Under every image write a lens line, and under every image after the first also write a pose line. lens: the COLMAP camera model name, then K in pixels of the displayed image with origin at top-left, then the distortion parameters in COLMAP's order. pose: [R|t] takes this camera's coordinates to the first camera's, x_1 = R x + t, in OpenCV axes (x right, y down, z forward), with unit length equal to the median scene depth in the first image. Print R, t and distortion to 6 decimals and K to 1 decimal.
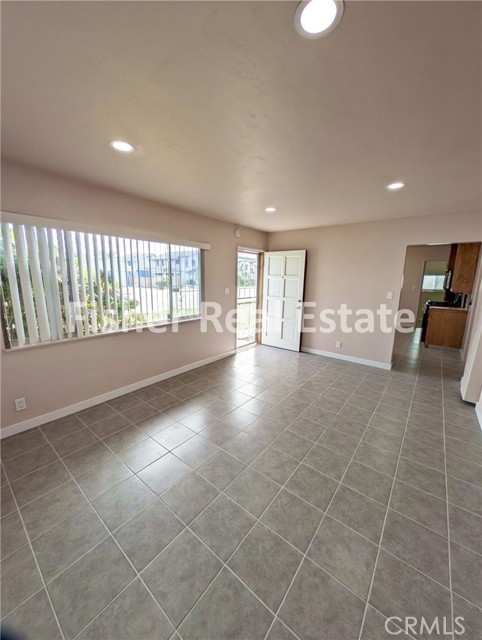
lens RADIAL K [[241.3, 0, 241.0], [0, 241.3, 320.0], [0, 0, 1]] dist [0.008440, -0.002725]
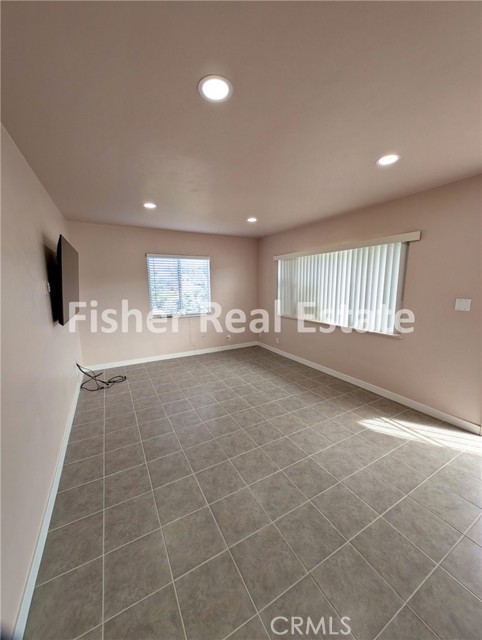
lens RADIAL K [[241.3, 0, 241.0], [0, 241.3, 320.0], [0, 0, 1]] dist [0.008440, -0.002725]
pose [[-0.379954, 0.129853, -0.915846, 0.903014], [-0.162239, 0.965395, 0.204186, -0.170765], [0.910666, 0.226167, -0.345738, 1.058660]]
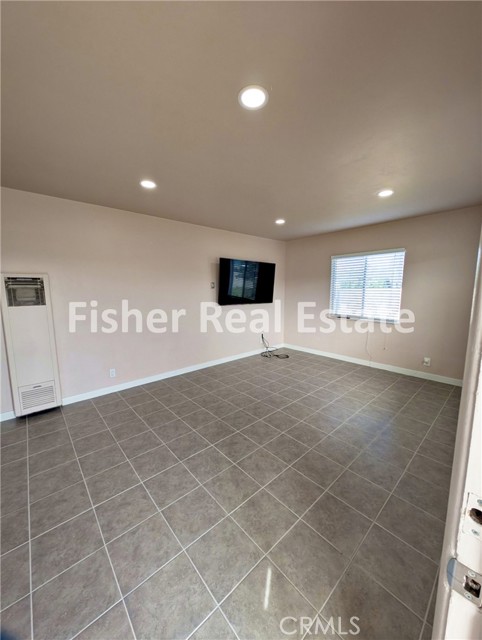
lens RADIAL K [[241.3, 0, 241.0], [0, 241.3, 320.0], [0, 0, 1]] dist [0.008440, -0.002725]
pose [[-0.985661, -0.032411, 0.165593, 0.068306], [0.019808, 0.952370, 0.304302, -0.258437], [-0.167569, 0.303219, -0.938072, 1.625340]]
